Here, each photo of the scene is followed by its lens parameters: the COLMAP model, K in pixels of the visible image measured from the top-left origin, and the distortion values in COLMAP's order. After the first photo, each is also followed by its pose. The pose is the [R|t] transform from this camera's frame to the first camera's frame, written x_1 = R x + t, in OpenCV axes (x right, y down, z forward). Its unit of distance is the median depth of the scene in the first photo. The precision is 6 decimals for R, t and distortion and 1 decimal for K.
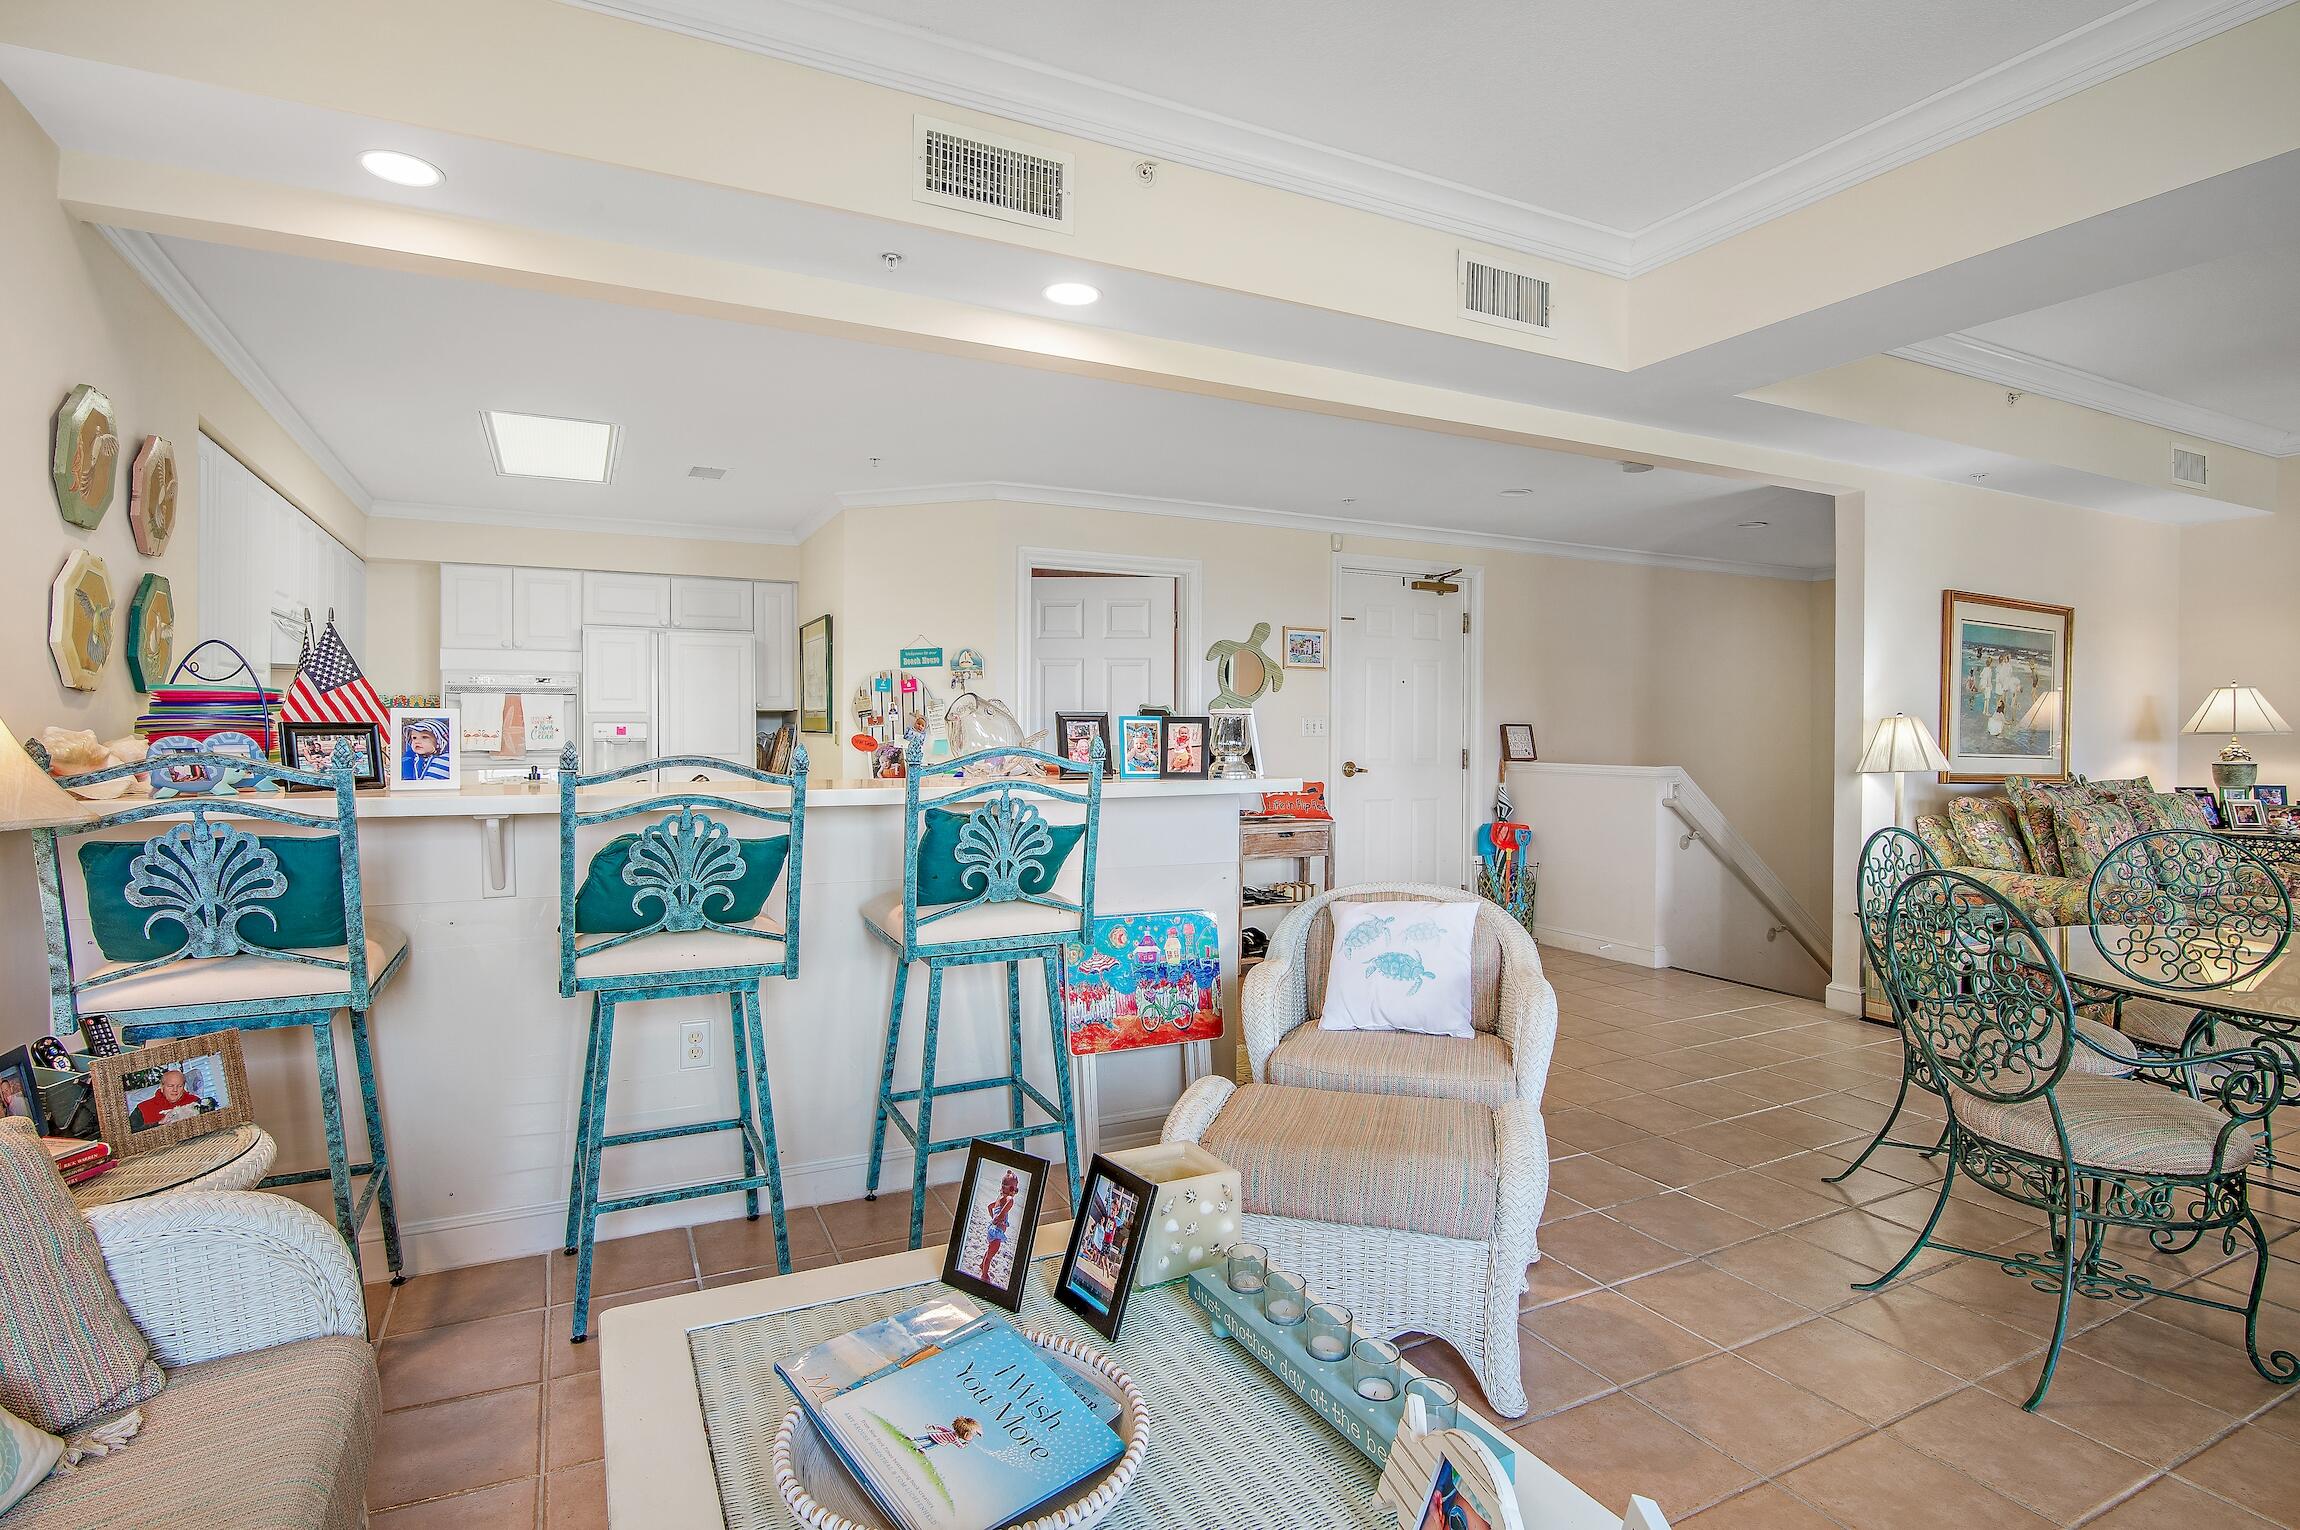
lens RADIAL K [[1151.8, 0, 1150.4], [0, 1151.8, 734.8], [0, 0, 1]] dist [-0.020865, 0.000503]
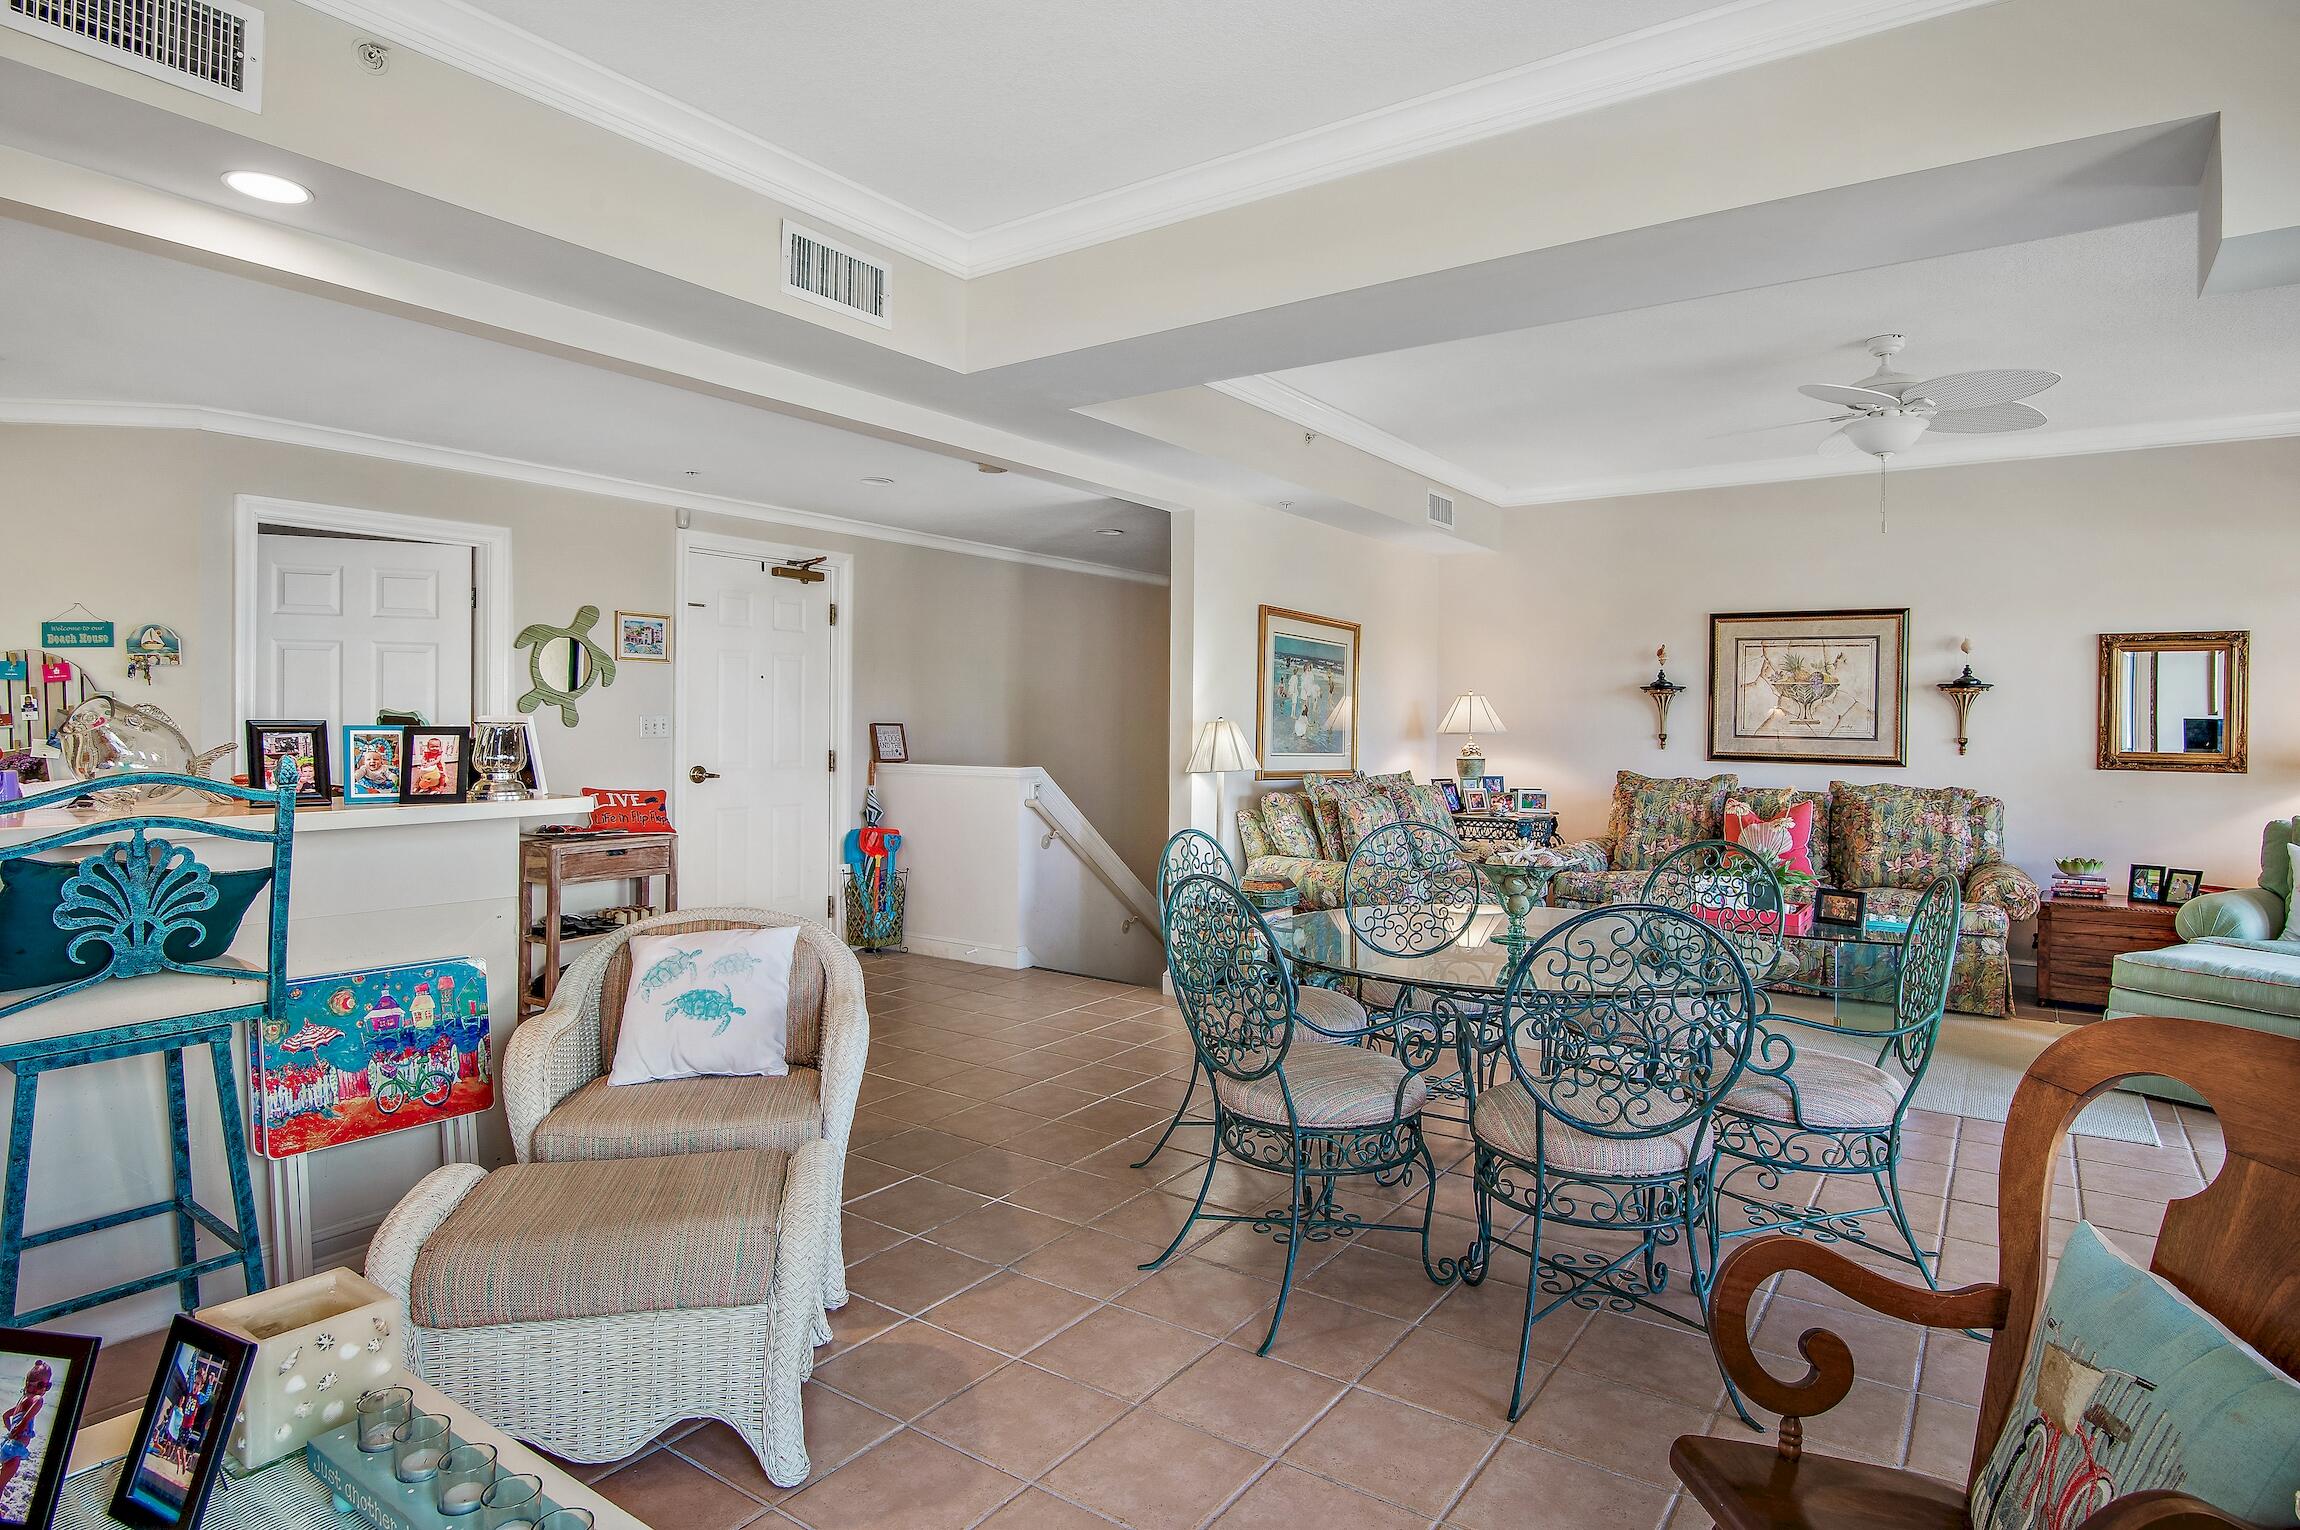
lens RADIAL K [[1243.4, 0, 1155.7], [0, 1243.4, 725.3], [0, 0, 1]] dist [-0.016657, -0.000061]
pose [[0.882260, 0.000913, 0.470762, 0.067333], [-0.001085, 0.999999, 0.000093, -0.017088], [-0.470761, -0.000593, 0.882260, -0.022075]]
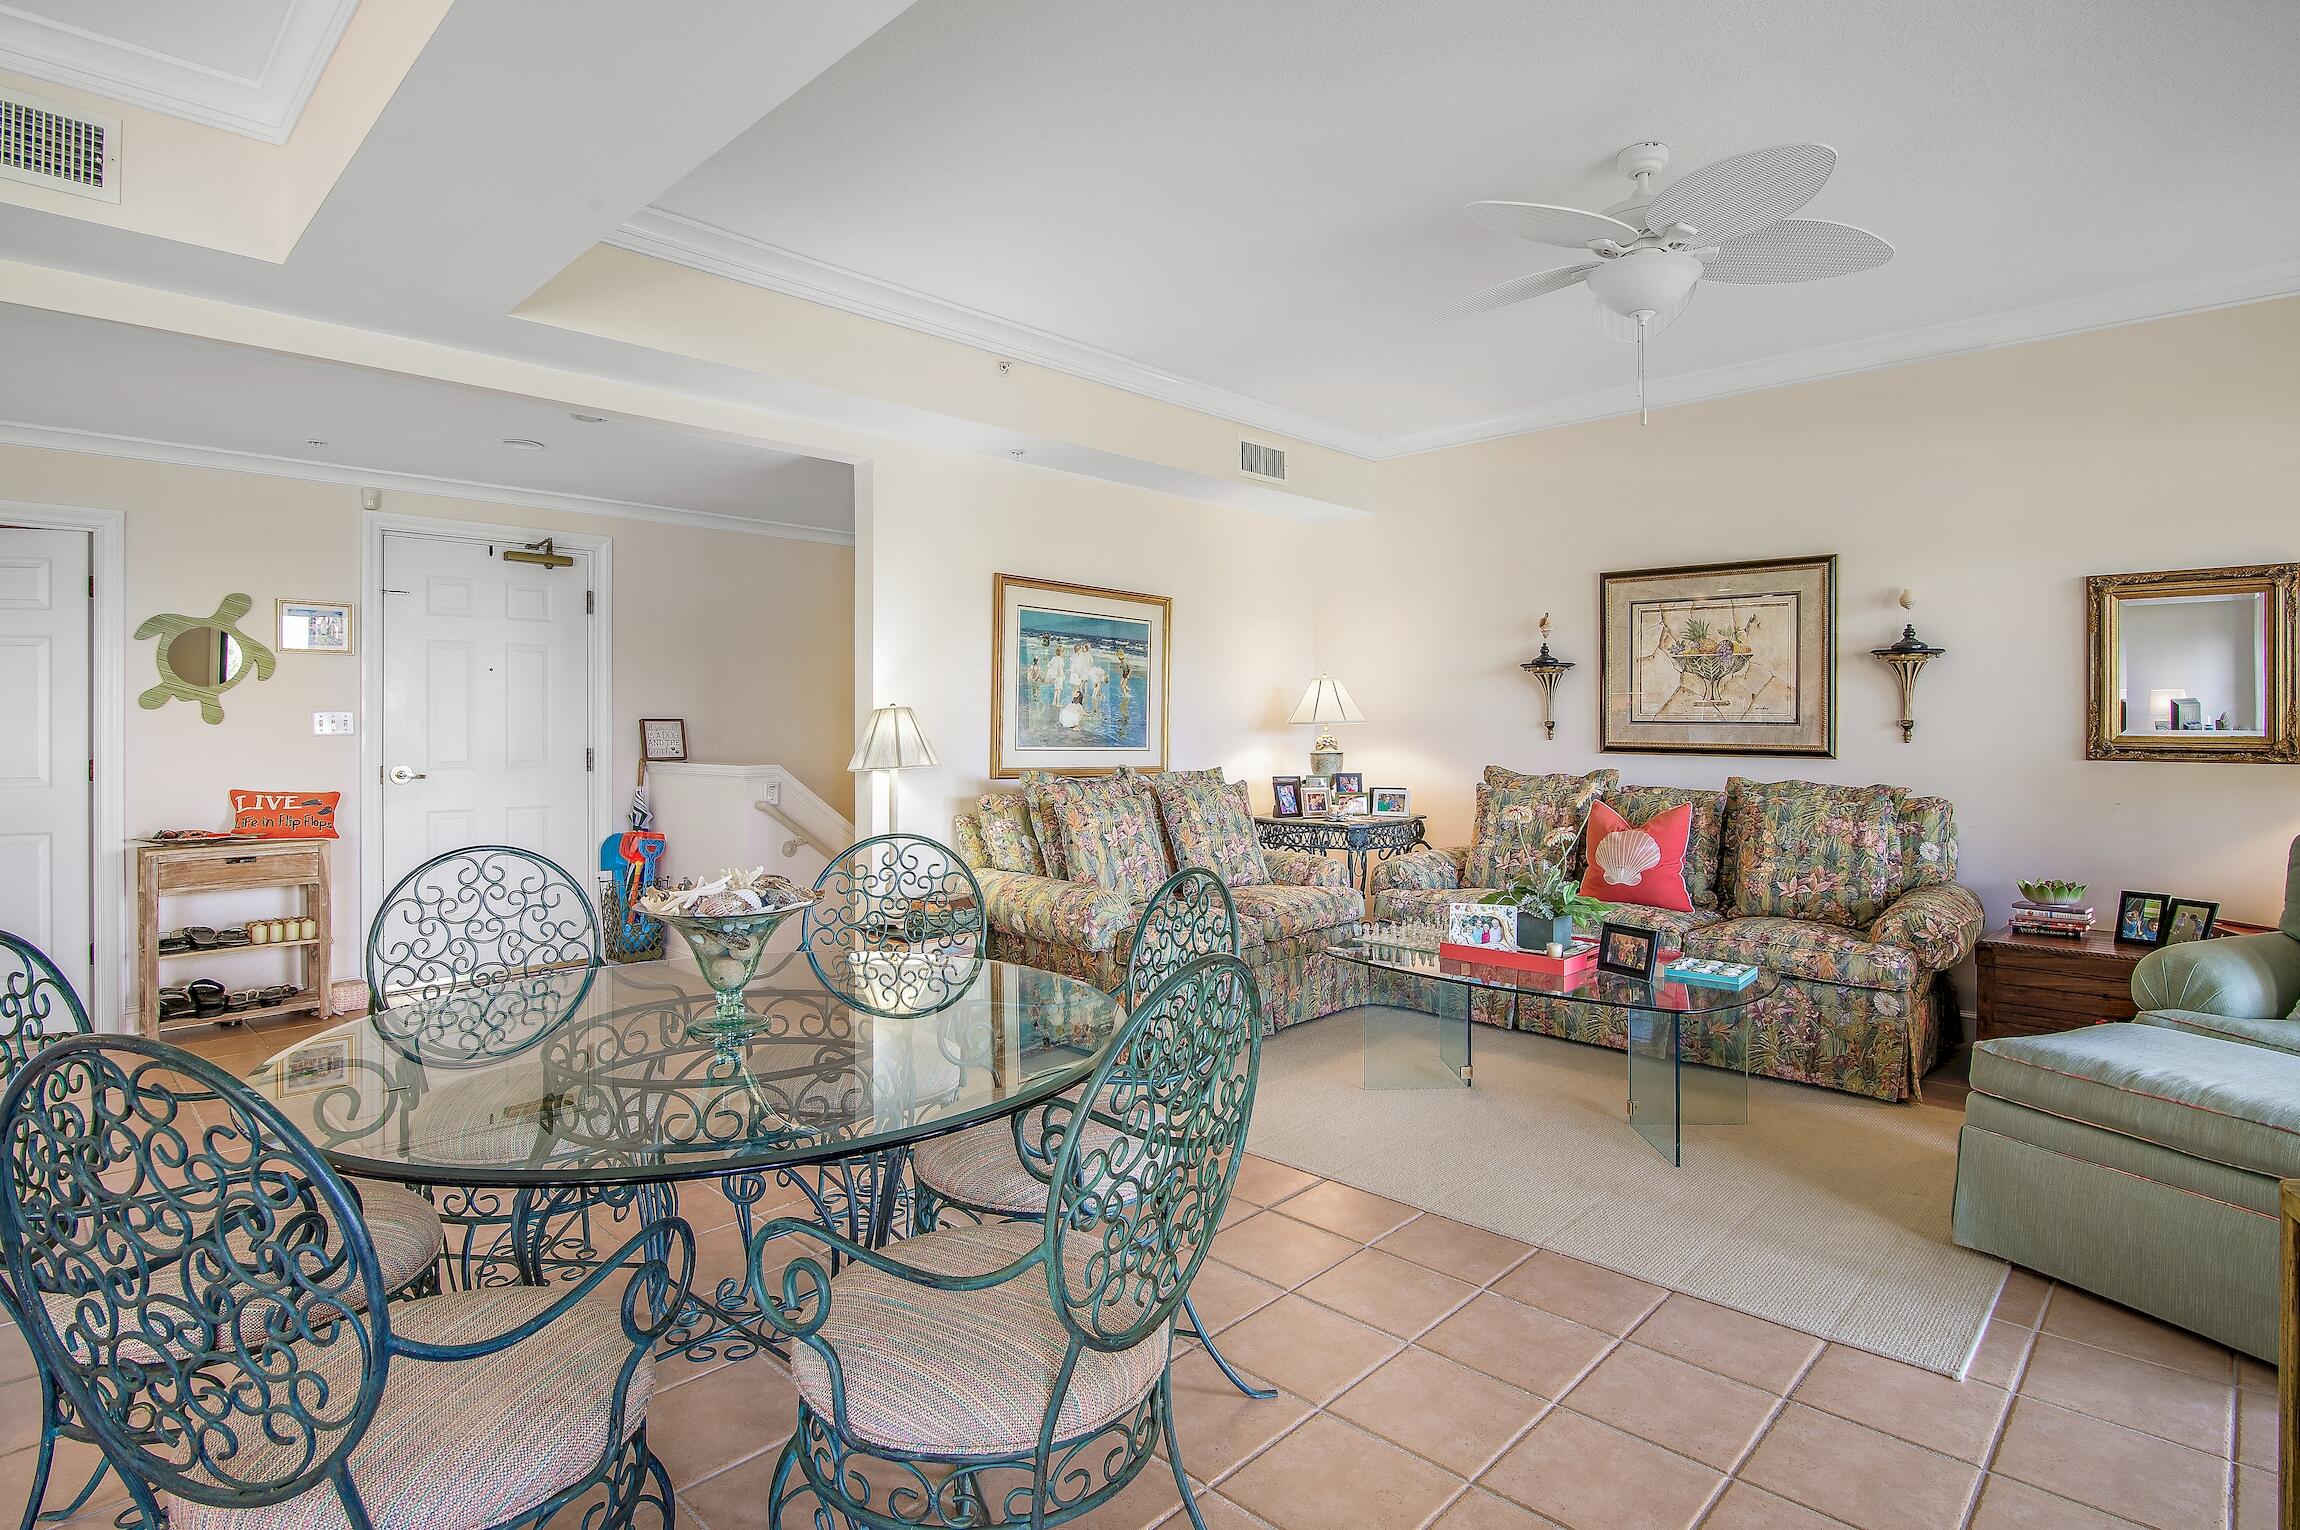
lens RADIAL K [[1165.4, 0, 1143.3], [0, 1165.4, 720.5], [0, 0, 1]] dist [-0.020984, -0.000352]
pose [[0.944655, -0.006945, 0.327991, 0.811786], [0.009680, 0.999931, -0.006708, 0.003376], [-0.327921, 0.009512, 0.944657, 0.087401]]
